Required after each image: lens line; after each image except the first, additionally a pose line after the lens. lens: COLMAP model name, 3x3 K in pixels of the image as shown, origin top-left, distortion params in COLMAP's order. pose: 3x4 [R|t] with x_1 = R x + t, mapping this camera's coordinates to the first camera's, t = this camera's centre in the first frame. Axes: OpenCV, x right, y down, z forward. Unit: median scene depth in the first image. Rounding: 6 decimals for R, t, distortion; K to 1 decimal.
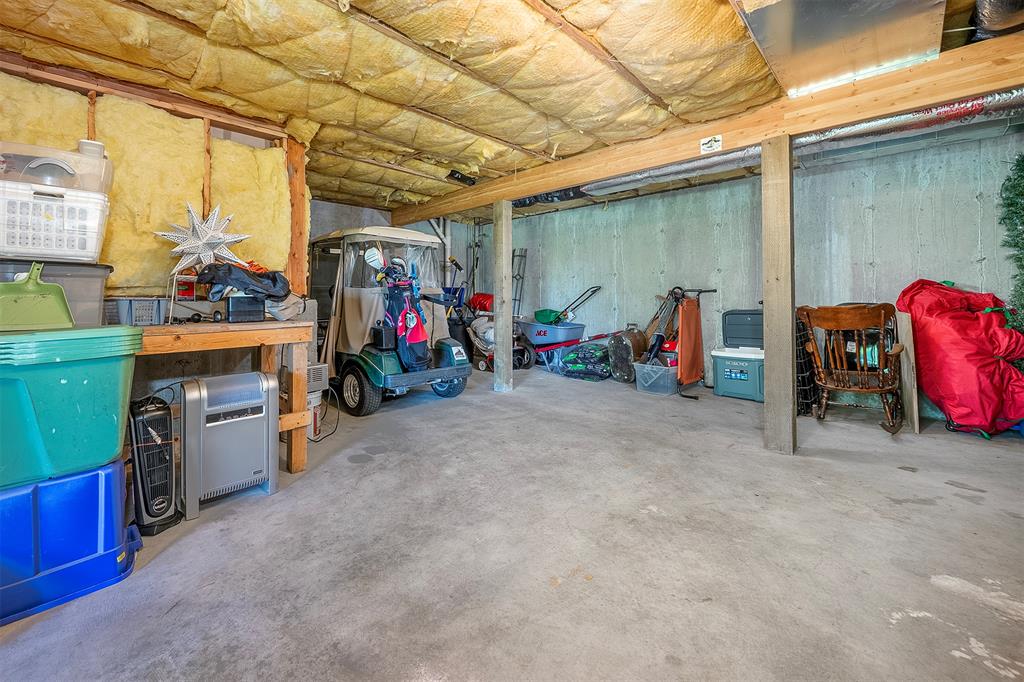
lens RADIAL K [[418.2, 0, 460.2], [0, 418.2, 295.5], [0, 0, 1]] dist [0.000336, 0.000016]
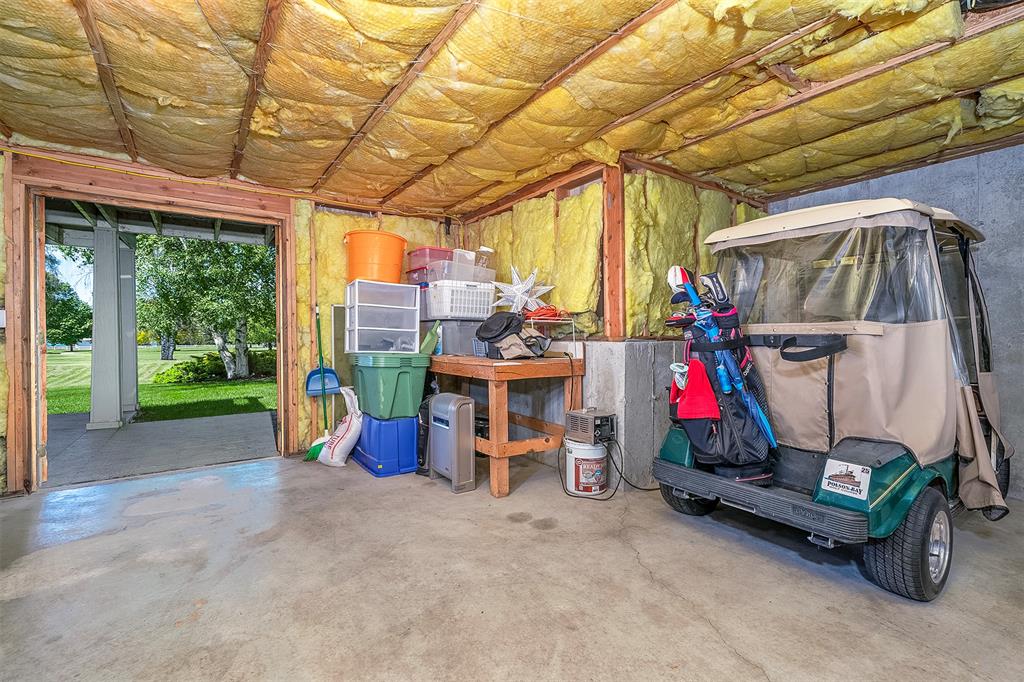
lens RADIAL K [[449.7, 0, 513.5], [0, 449.7, 333.6], [0, 0, 1]] dist [0.000518, 0.000255]
pose [[-0.131798, 0.001307, -0.991276, 0.573006], [0.004978, 0.999987, 0.000657, -0.007492], [0.991264, -0.004848, -0.131803, 0.878256]]
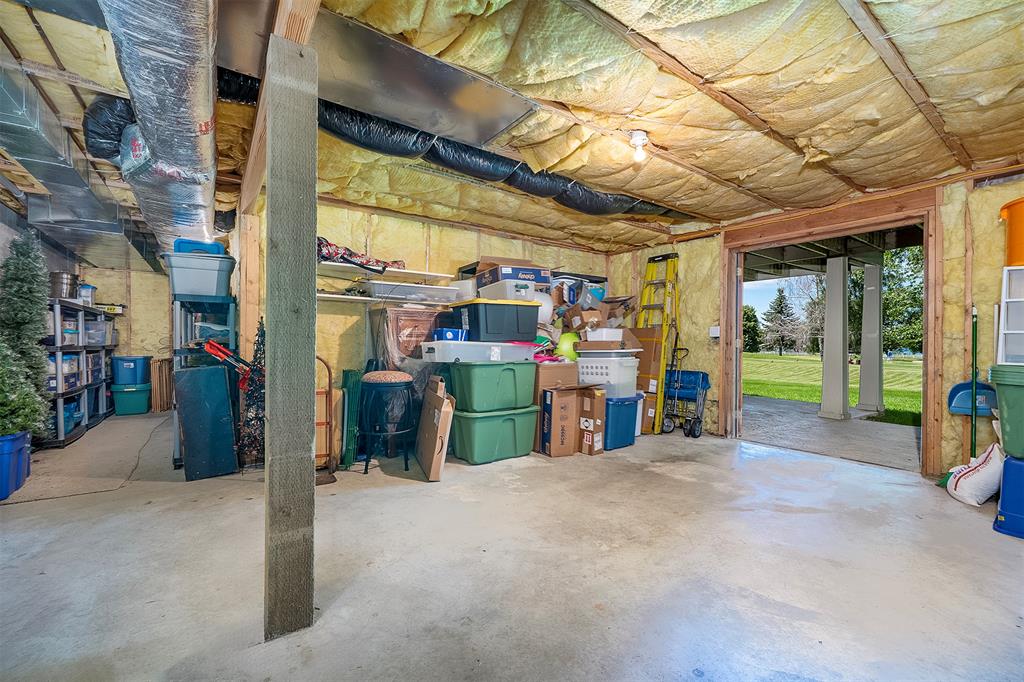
lens RADIAL K [[423.9, 0, 512.0], [0, 423.9, 341.0], [0, 0, 1]] dist [0.000257, 0.000051]
pose [[-0.991399, -0.002544, 0.130850, 0.332473], [-0.003550, 0.999966, -0.007459, 0.003324], [-0.130827, -0.007859, -0.991374, 1.249106]]
